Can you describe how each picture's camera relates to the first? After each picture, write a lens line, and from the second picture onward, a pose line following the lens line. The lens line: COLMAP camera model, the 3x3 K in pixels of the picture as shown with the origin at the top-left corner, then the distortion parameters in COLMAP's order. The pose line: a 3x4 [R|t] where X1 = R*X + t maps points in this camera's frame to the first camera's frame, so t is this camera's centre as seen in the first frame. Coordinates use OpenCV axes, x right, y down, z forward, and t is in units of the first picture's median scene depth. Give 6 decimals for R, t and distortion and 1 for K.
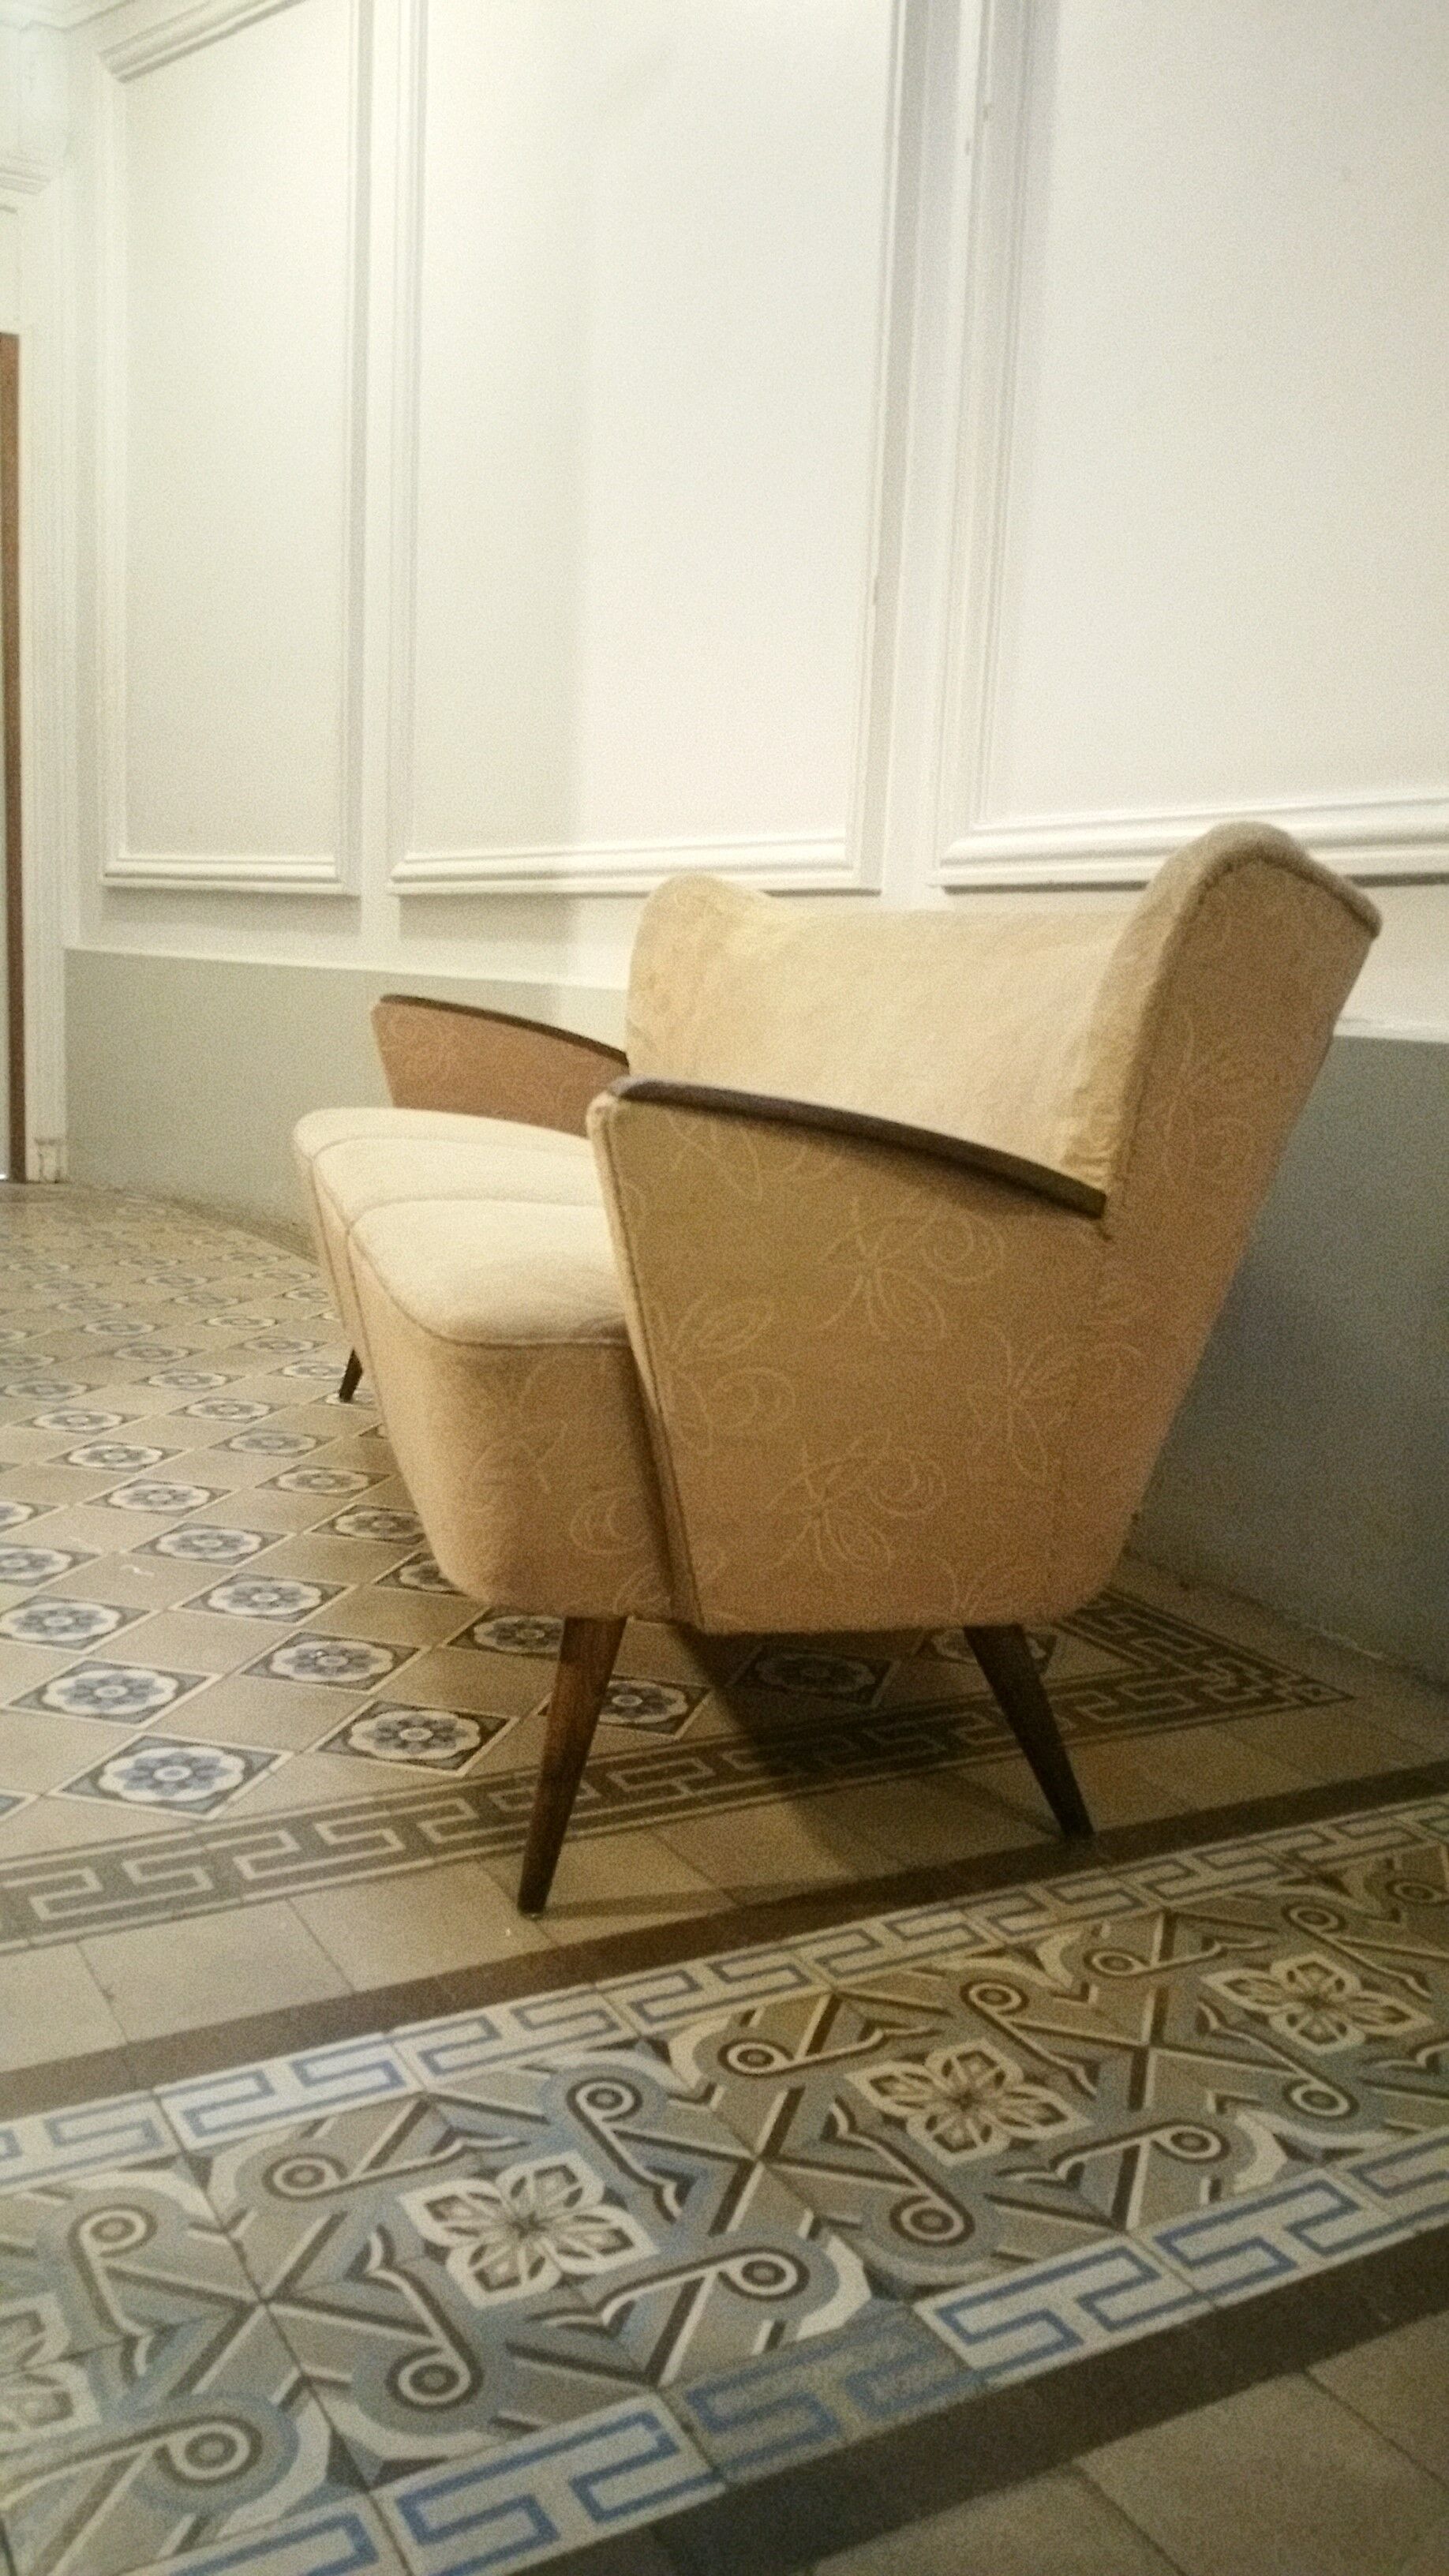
lens RADIAL K [[2114.8, 0, 701.0], [0, 2114.8, 1282.0], [0, 0, 1]] dist [0.158738, -0.376385]
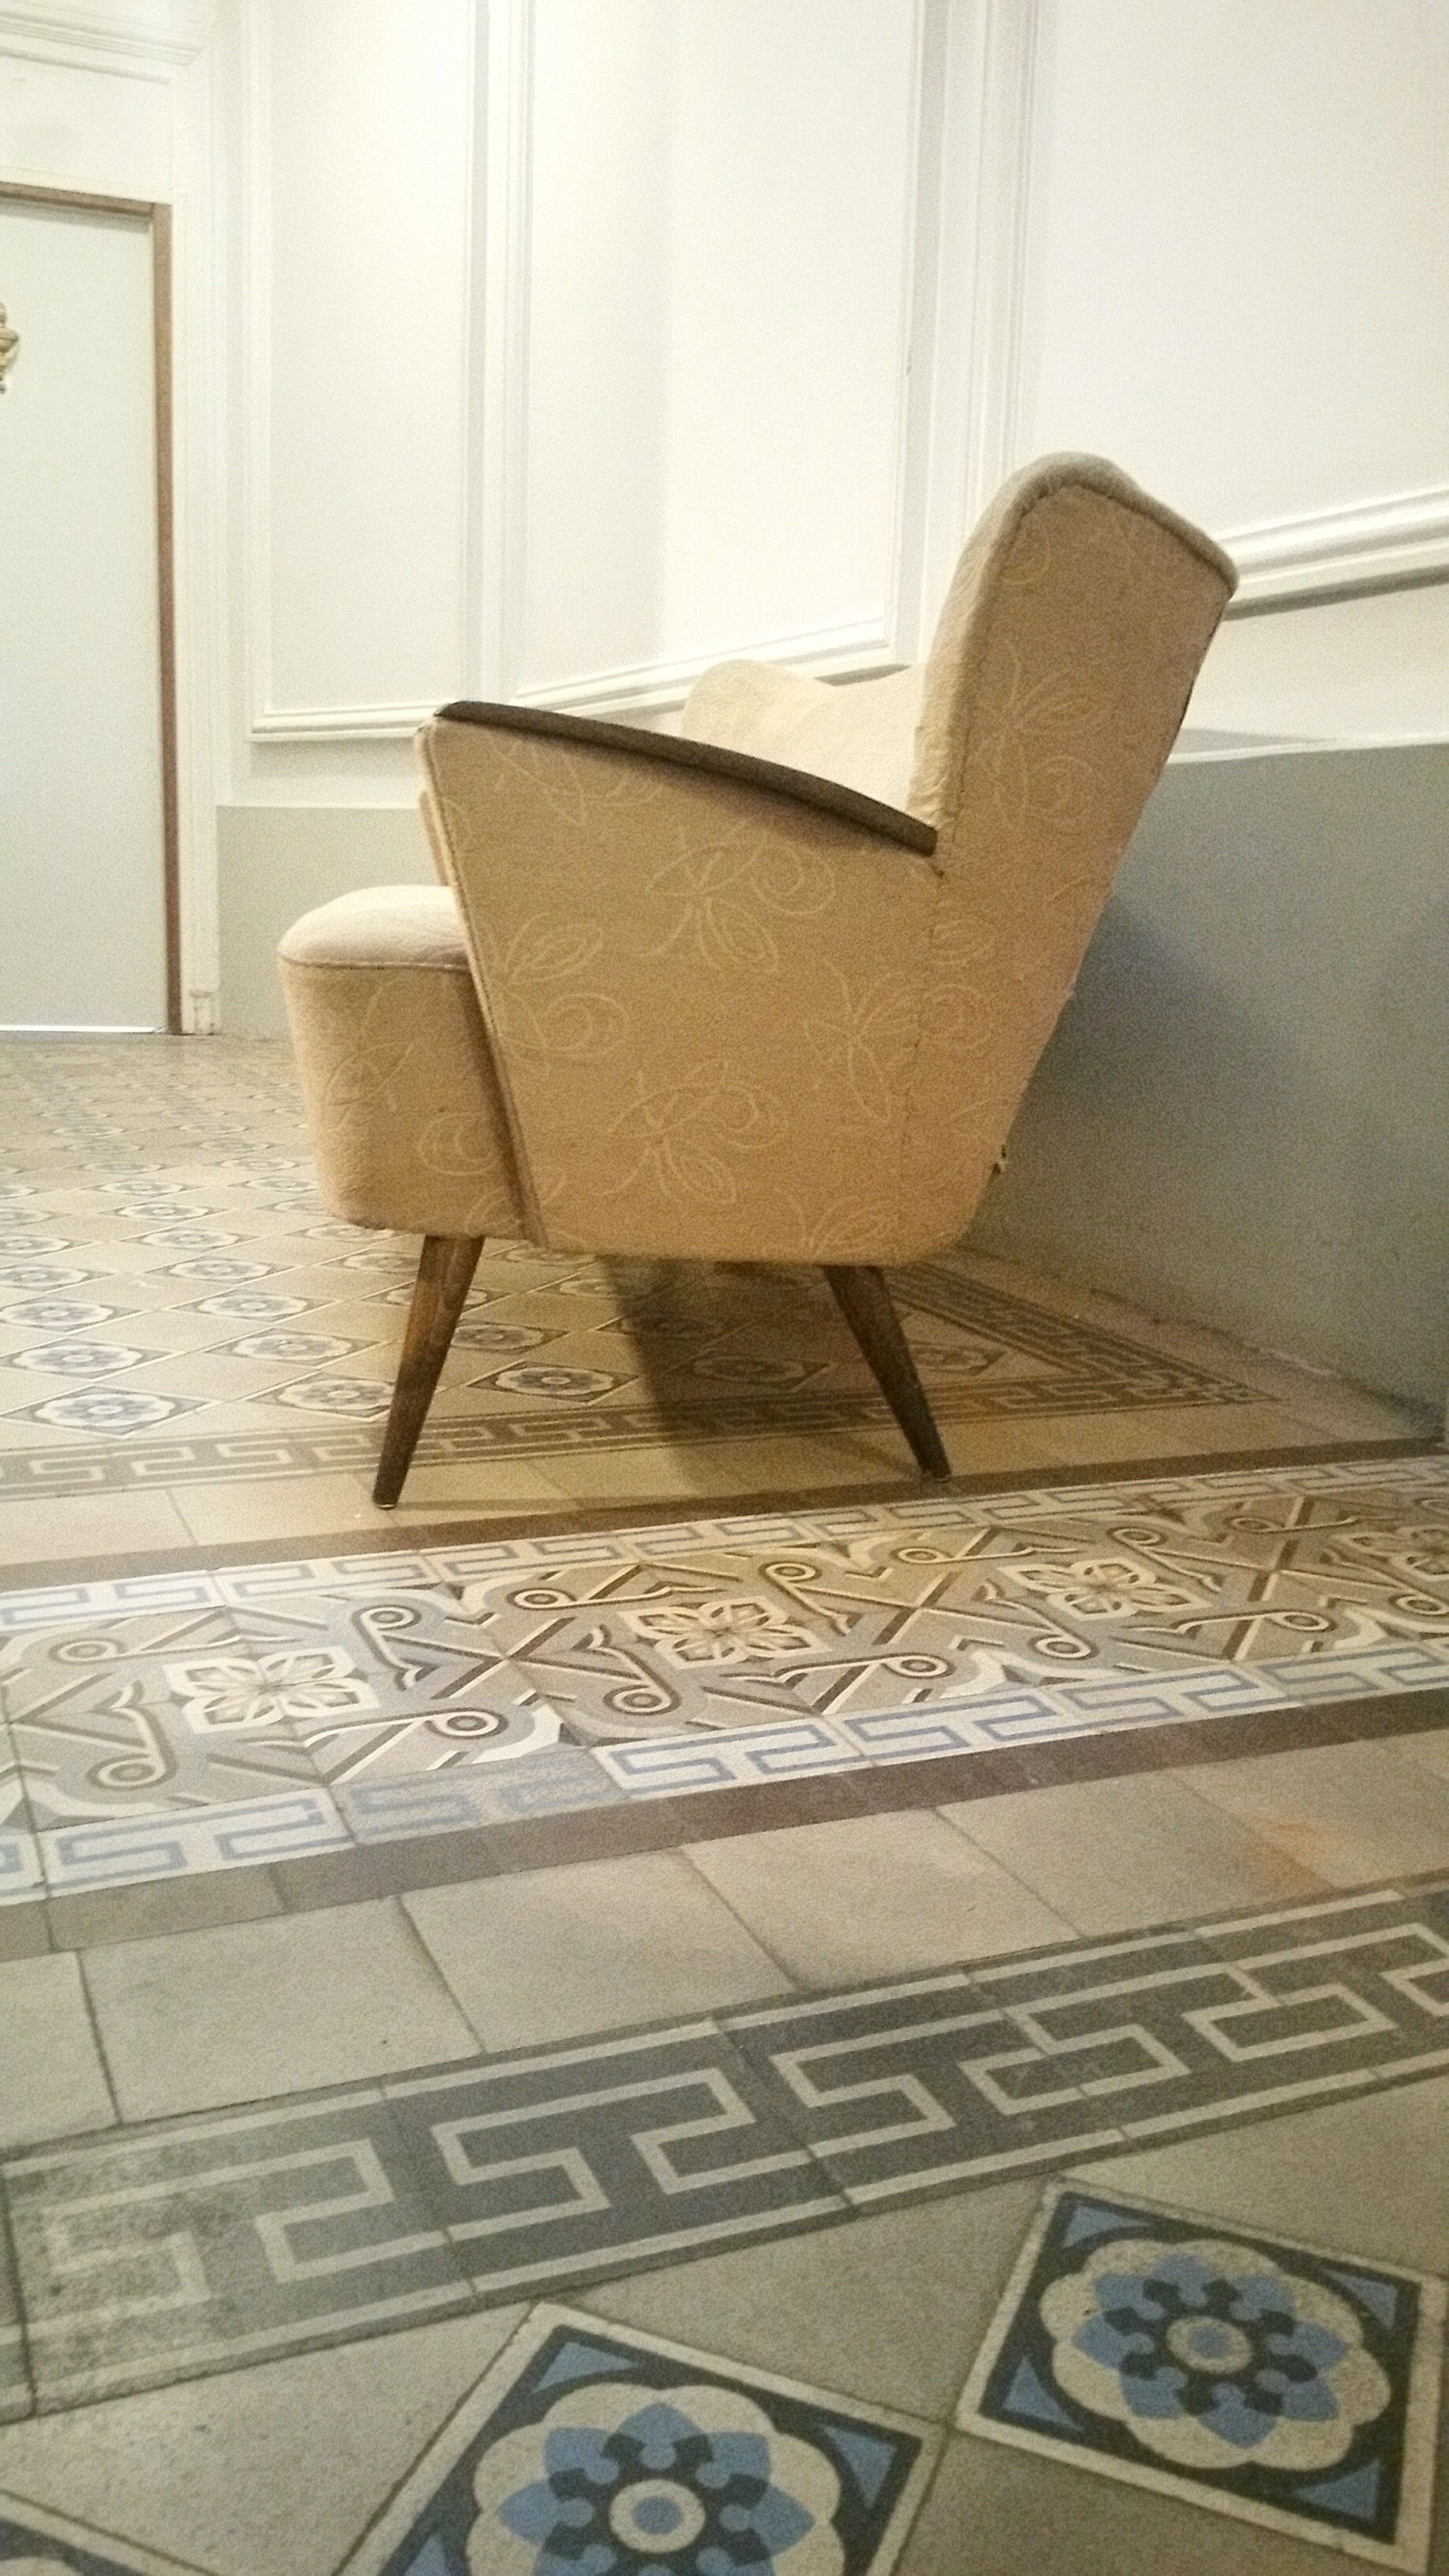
lens RADIAL K [[2144.9, 0, 724.5], [0, 2144.9, 1288.0], [0, 0, 1]] dist [0.129543, -0.279496]
pose [[0.994100, 0.010126, -0.107993, 0.213310], [-0.007178, 0.999592, 0.027653, 0.159889], [0.108229, -0.026715, 0.993767, -0.057713]]
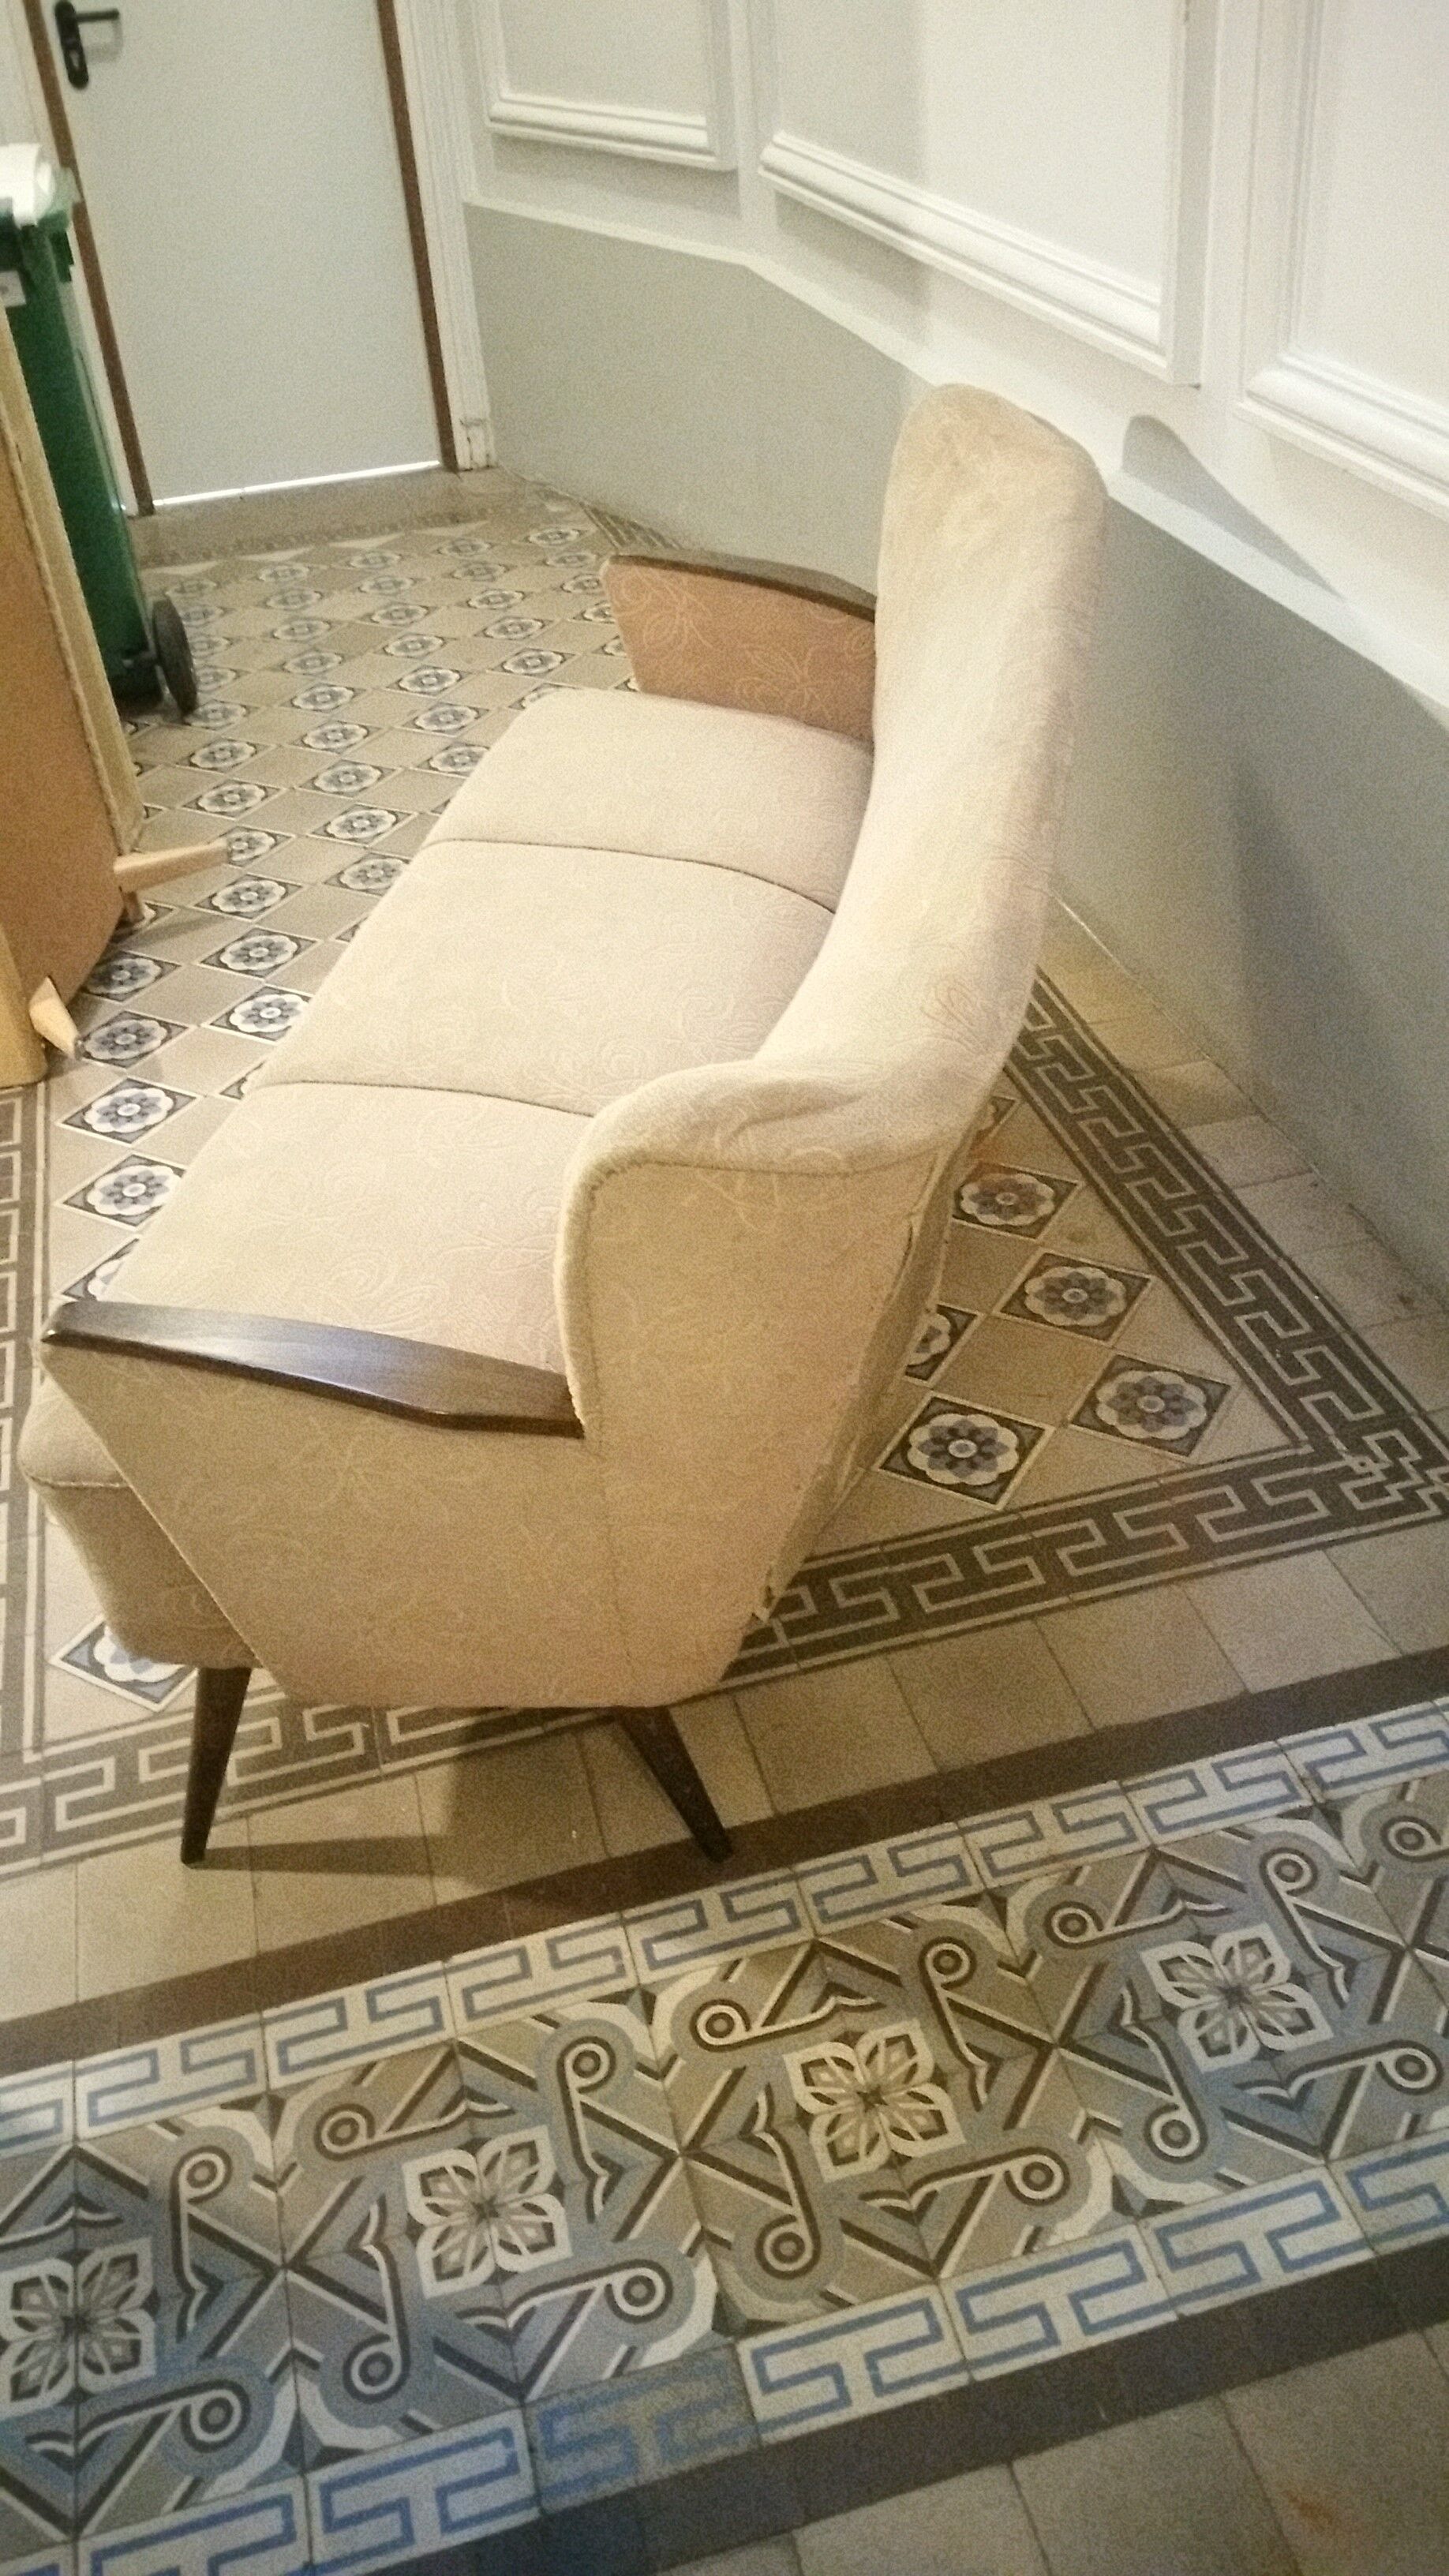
lens RADIAL K [[2123.3, 0, 724.5], [0, 2123.3, 1288.0], [0, 0, 1]] dist [0.175907, -0.456169]
pose [[0.959497, 0.055762, -0.276144, 0.318473], [0.078608, 0.888290, 0.452507, -0.530743], [0.270529, -0.455886, 0.847928, 0.128049]]
